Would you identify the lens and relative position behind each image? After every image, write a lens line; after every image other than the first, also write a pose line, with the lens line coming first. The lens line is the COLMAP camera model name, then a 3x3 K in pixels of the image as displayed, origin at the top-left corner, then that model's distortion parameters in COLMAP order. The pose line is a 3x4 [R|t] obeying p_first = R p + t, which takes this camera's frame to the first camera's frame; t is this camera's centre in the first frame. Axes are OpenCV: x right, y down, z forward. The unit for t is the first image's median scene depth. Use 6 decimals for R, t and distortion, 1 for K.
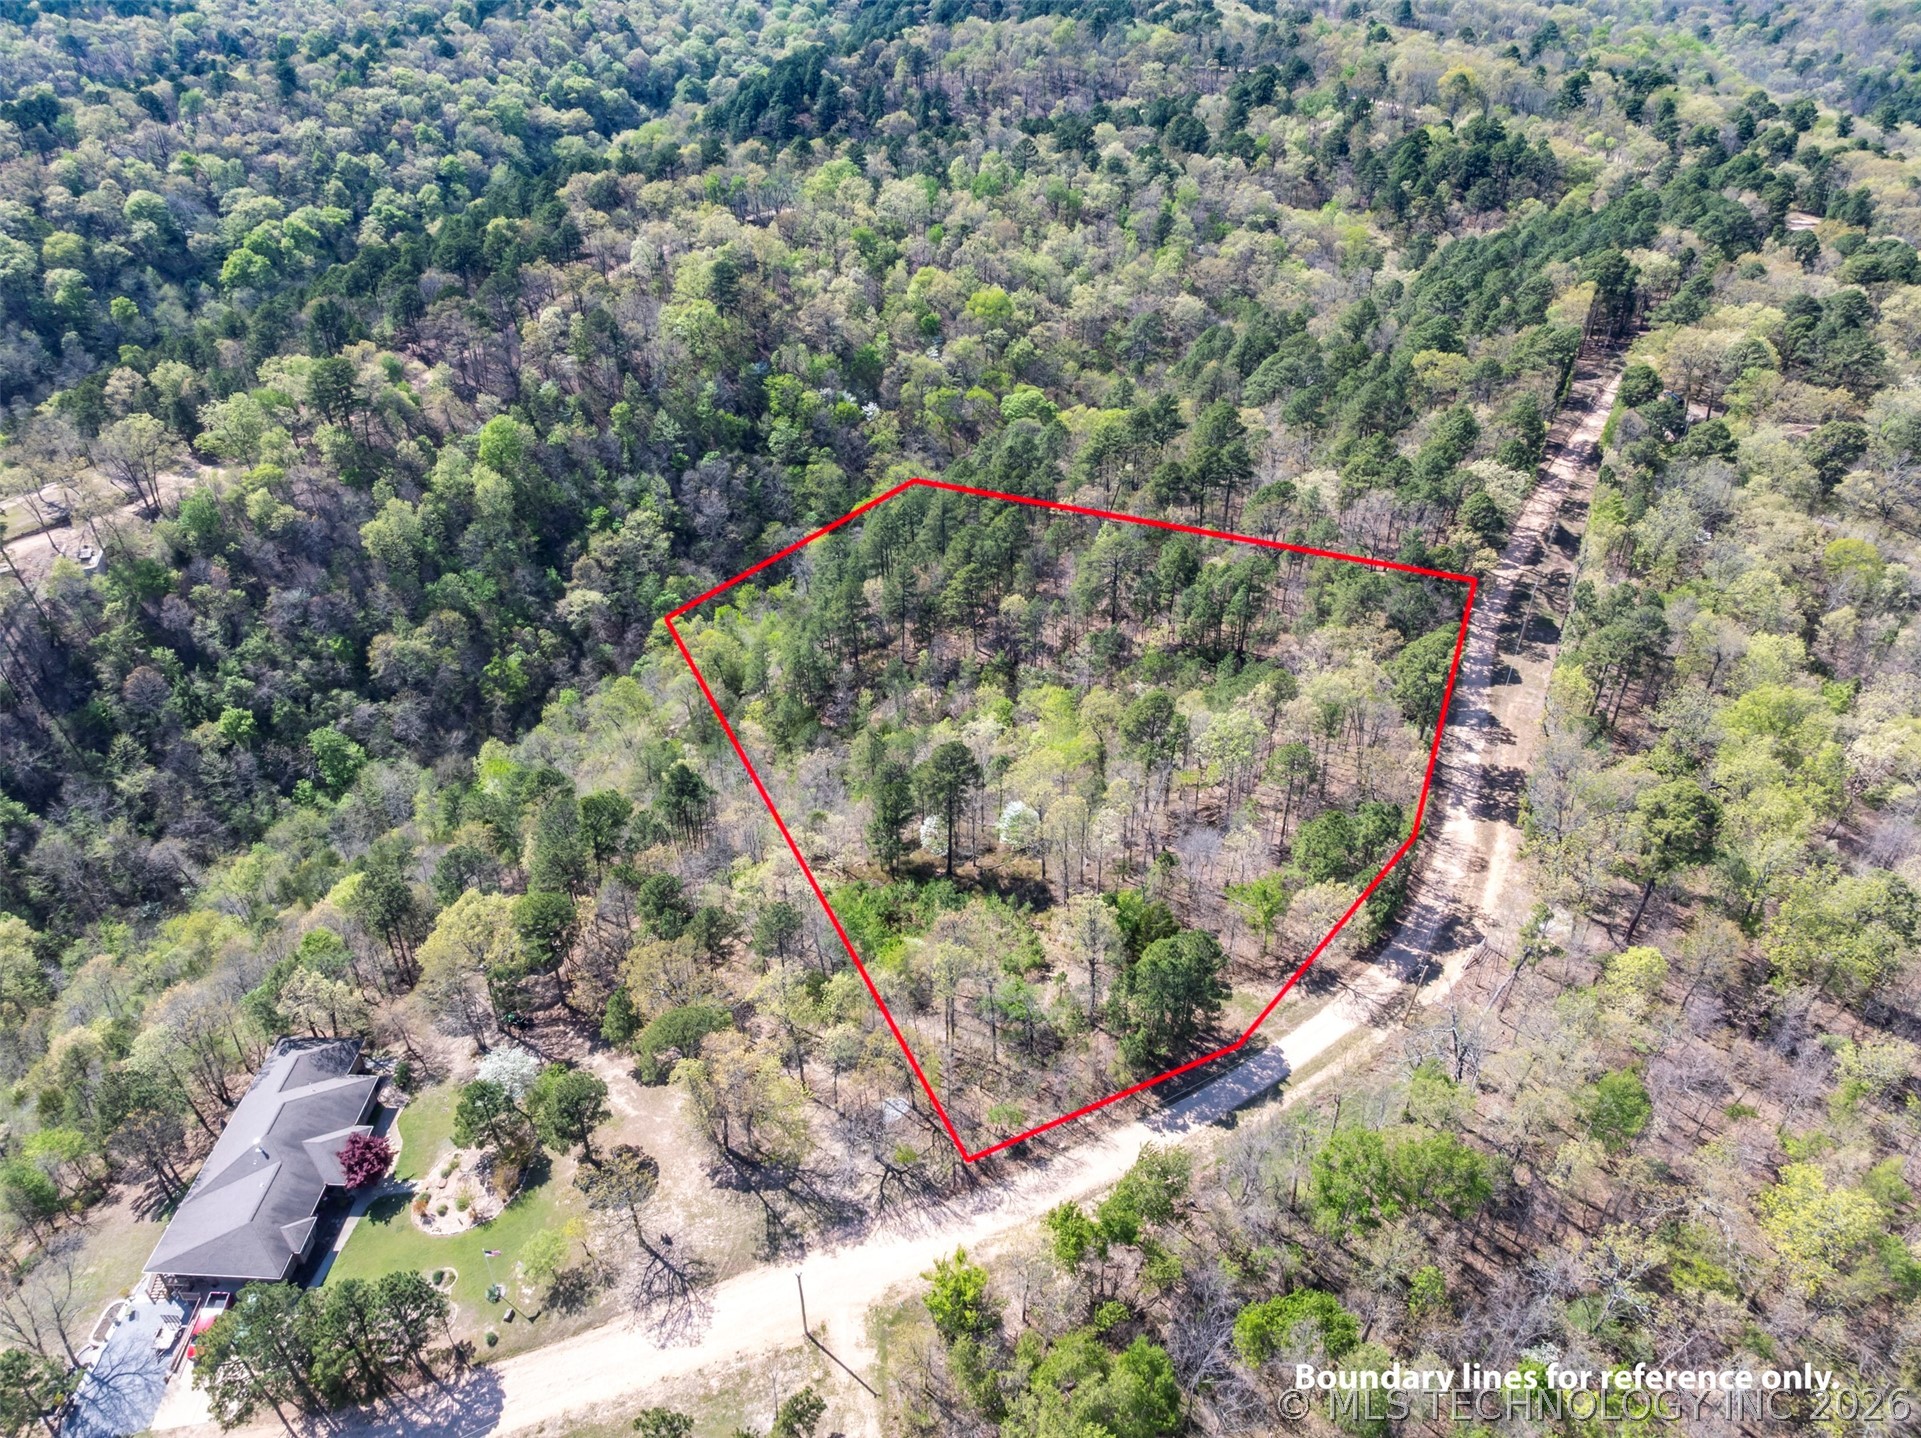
lens RADIAL K [[1361.0, 0, 961.1], [0, 1361.0, 715.5], [0, 0, 1]] dist [-0.038985, 0.004398]
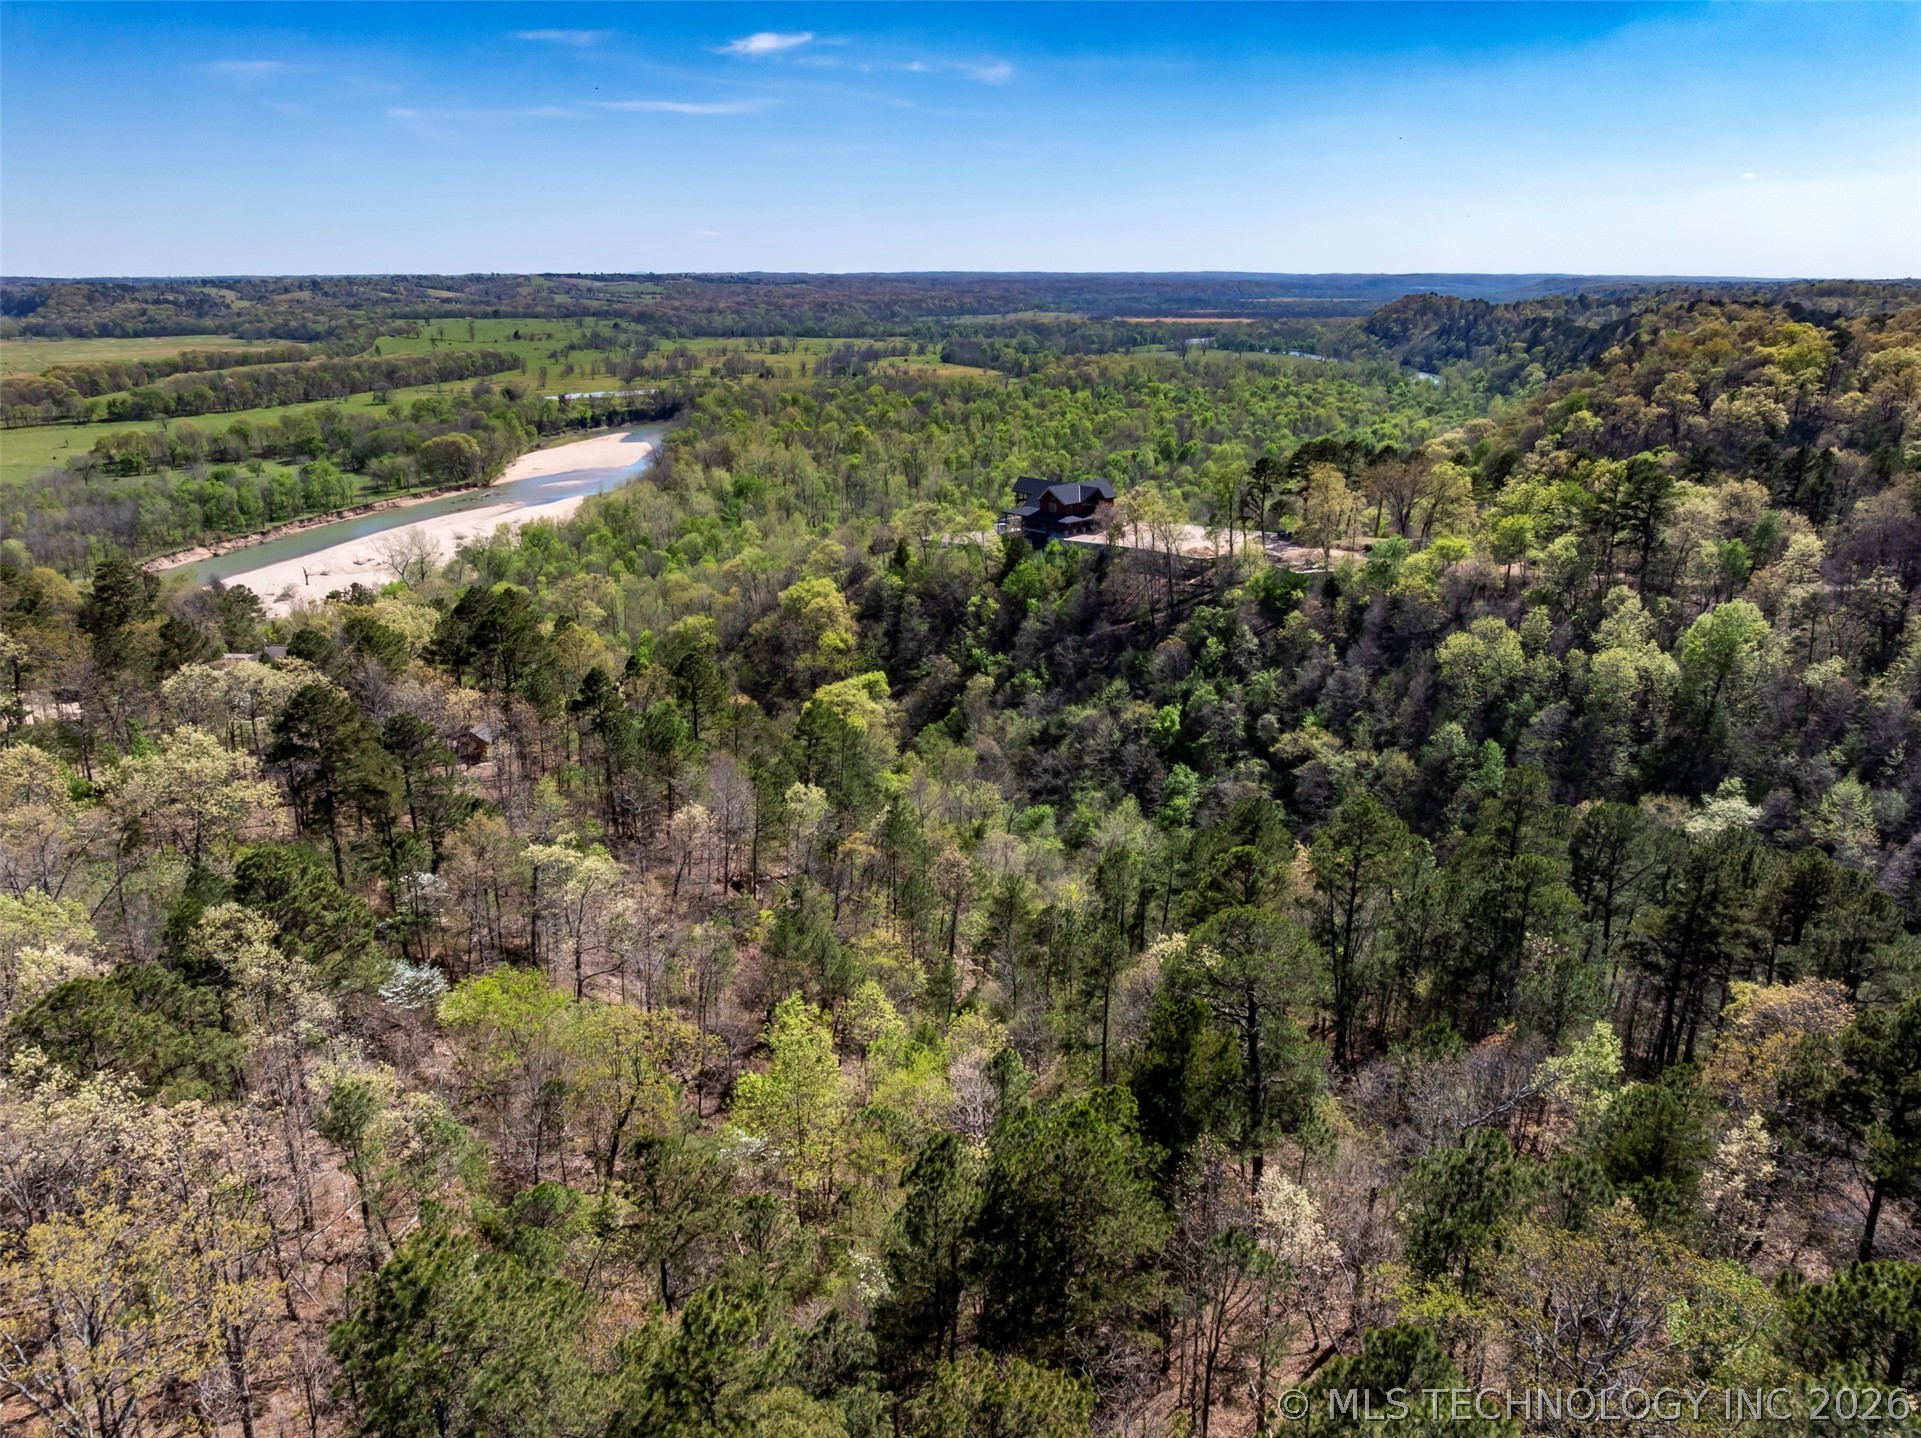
lens RADIAL K [[1361.0, 0, 961.1], [0, 1361.0, 715.5], [0, 0, 1]] dist [-0.038985, 0.004398]
pose [[-0.059265, 0.293490, -0.954123, 0.306502], [-0.565485, 0.777783, 0.274372, -0.153977], [0.822626, 0.555803, 0.119869, 0.698295]]
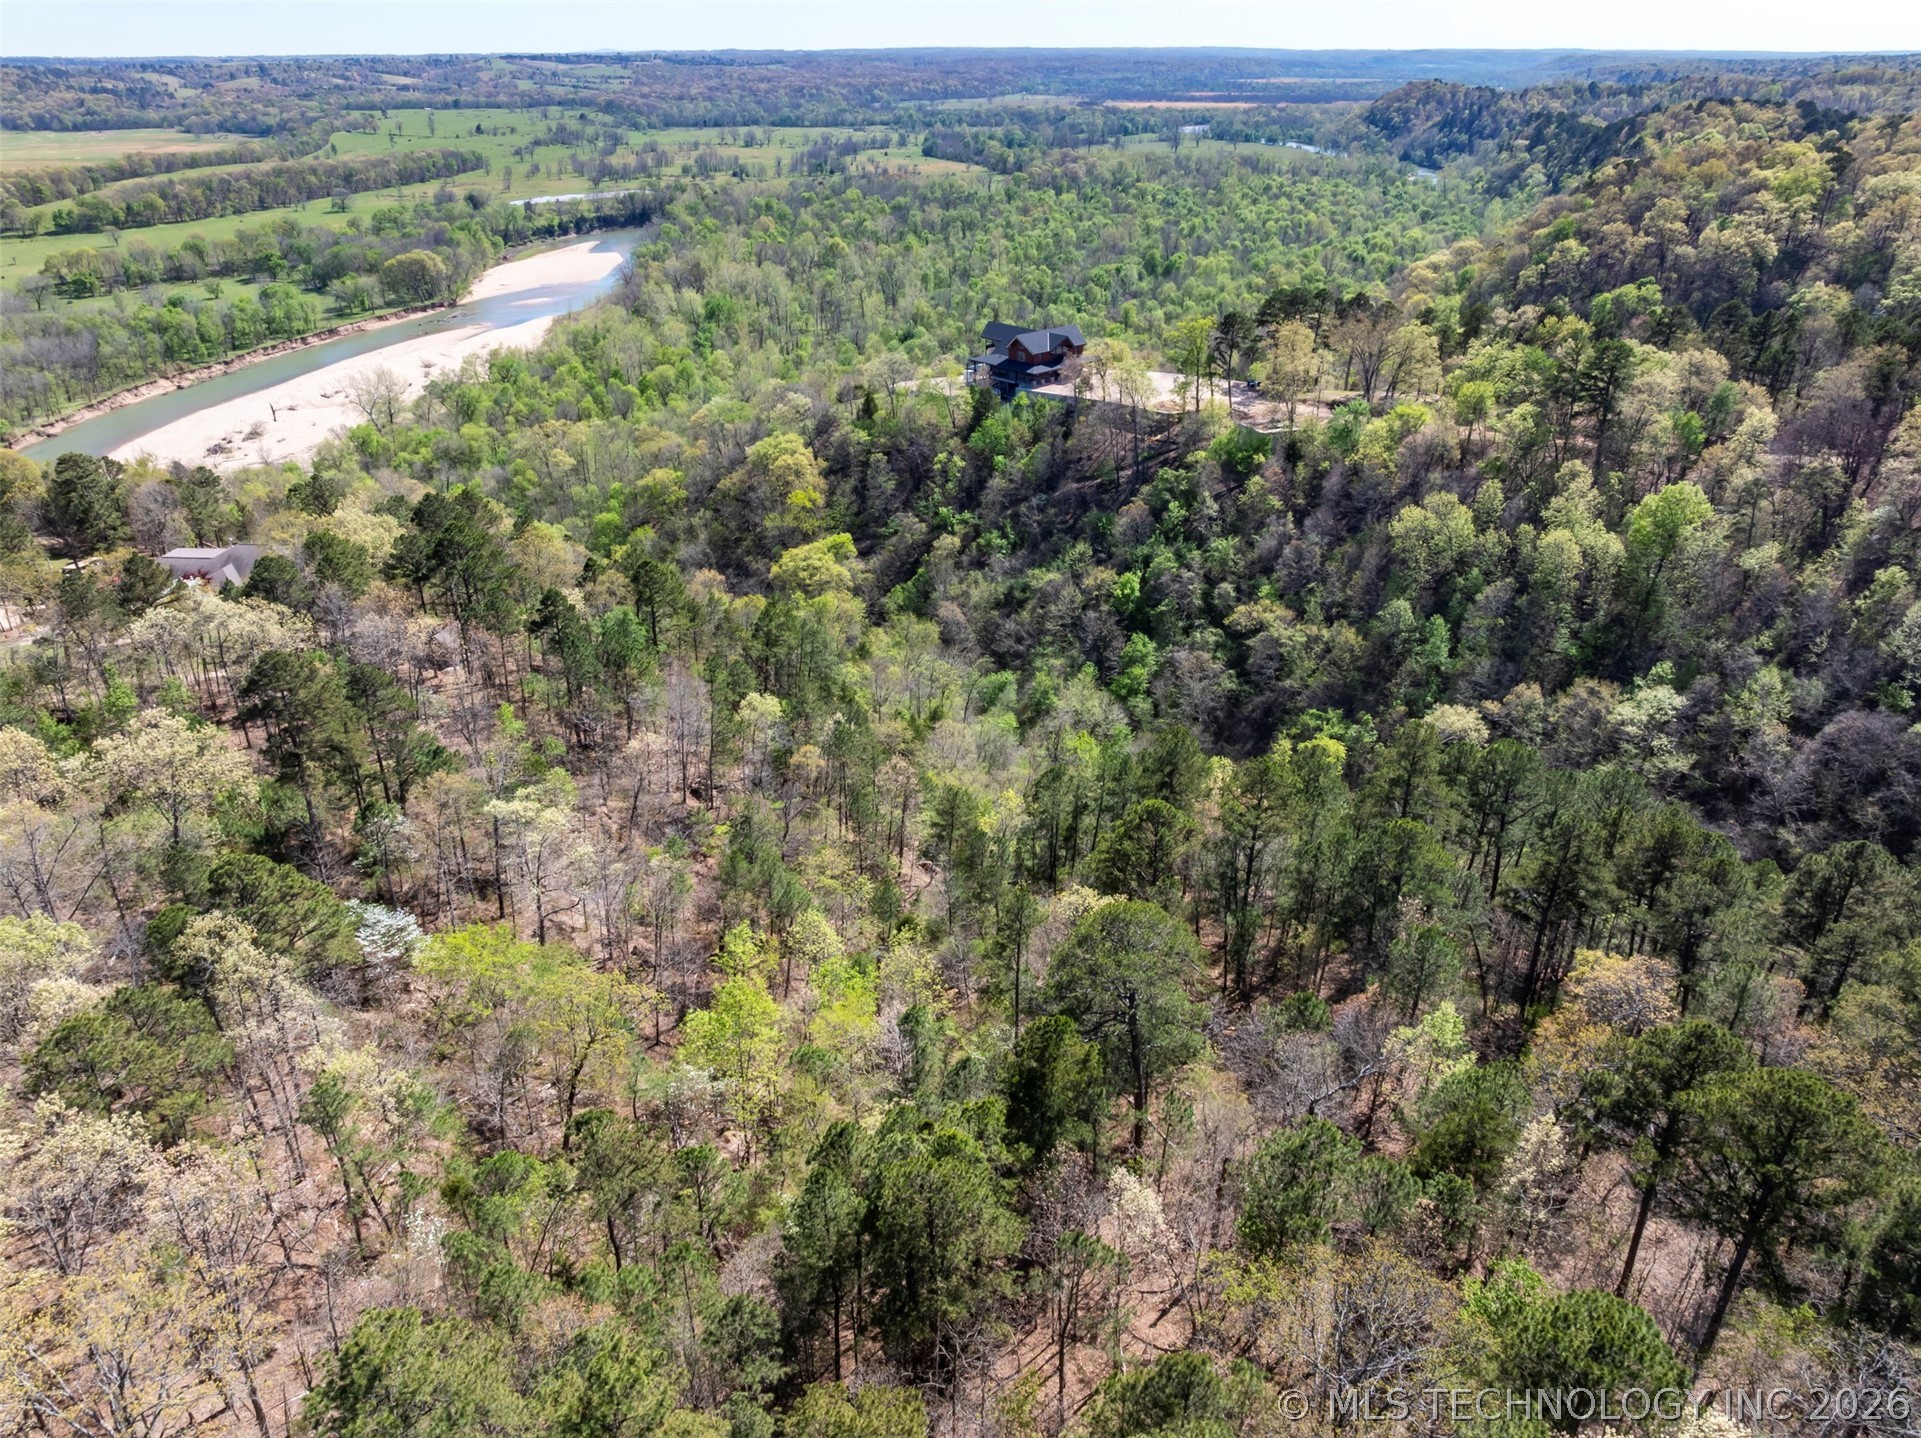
lens RADIAL K [[1362.0, 0, 960.5], [0, 1362.0, 719.0], [0, 0, 1]] dist [-0.053722, 0.030158]
pose [[-0.050340, 0.431049, -0.900923, 0.309587], [-0.563557, 0.732477, 0.381944, -0.198805], [0.824542, 0.526949, 0.206048, 0.686809]]
